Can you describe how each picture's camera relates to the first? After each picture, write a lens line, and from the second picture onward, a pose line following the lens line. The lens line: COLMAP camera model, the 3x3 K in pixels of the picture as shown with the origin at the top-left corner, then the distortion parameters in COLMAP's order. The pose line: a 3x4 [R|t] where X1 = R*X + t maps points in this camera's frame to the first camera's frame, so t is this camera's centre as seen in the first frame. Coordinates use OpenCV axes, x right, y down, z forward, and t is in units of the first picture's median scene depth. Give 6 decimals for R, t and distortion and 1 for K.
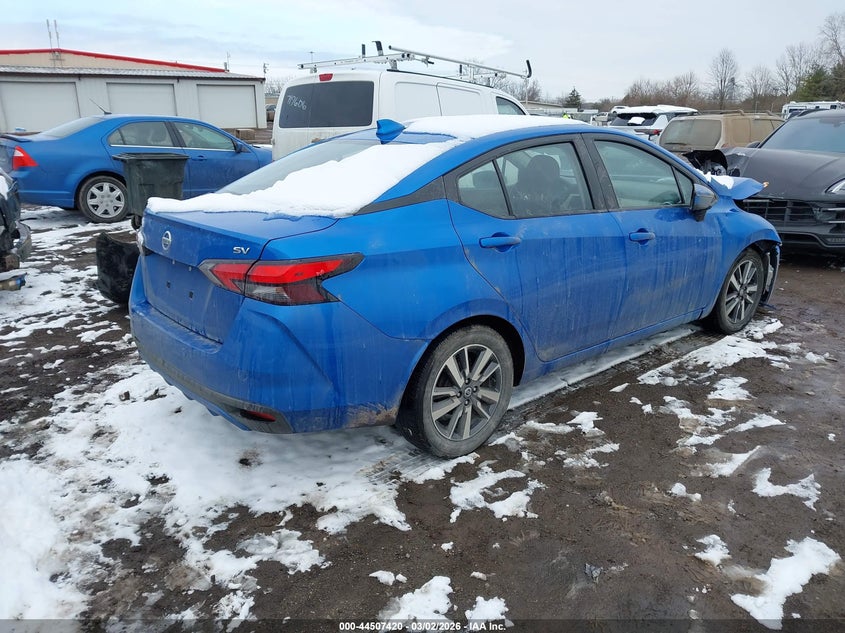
lens RADIAL K [[665.2, 0, 422.5], [0, 665.2, 316.5], [0, 0, 1]] dist [0.004253, 0.001111]
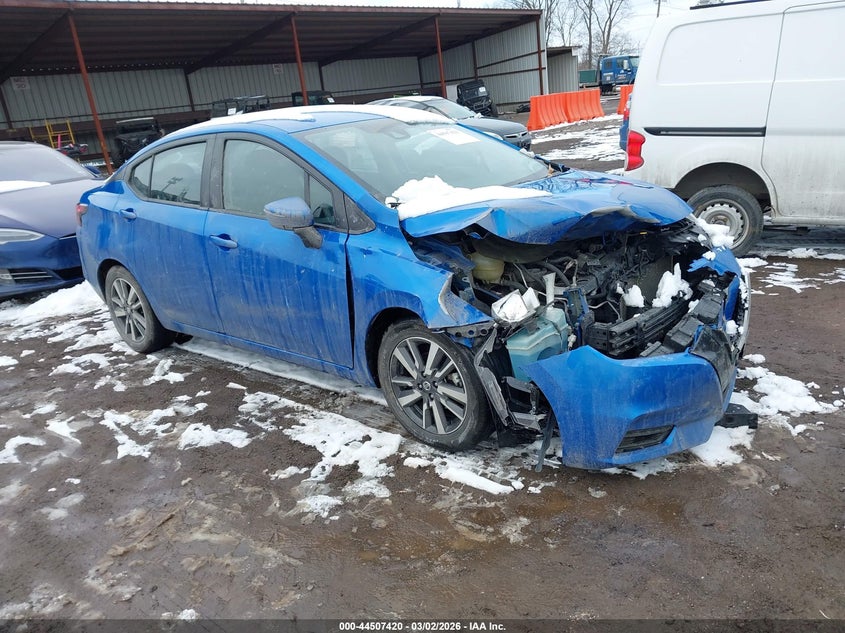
lens RADIAL K [[665.2, 0, 422.5], [0, 665.2, 316.5], [0, 0, 1]] dist [0.004253, 0.001111]
pose [[0.151612, 0.302113, -0.941138, 1.347582], [-0.177050, 0.945047, 0.274846, -0.343697], [0.972454, 0.124958, 0.196770, 1.133541]]
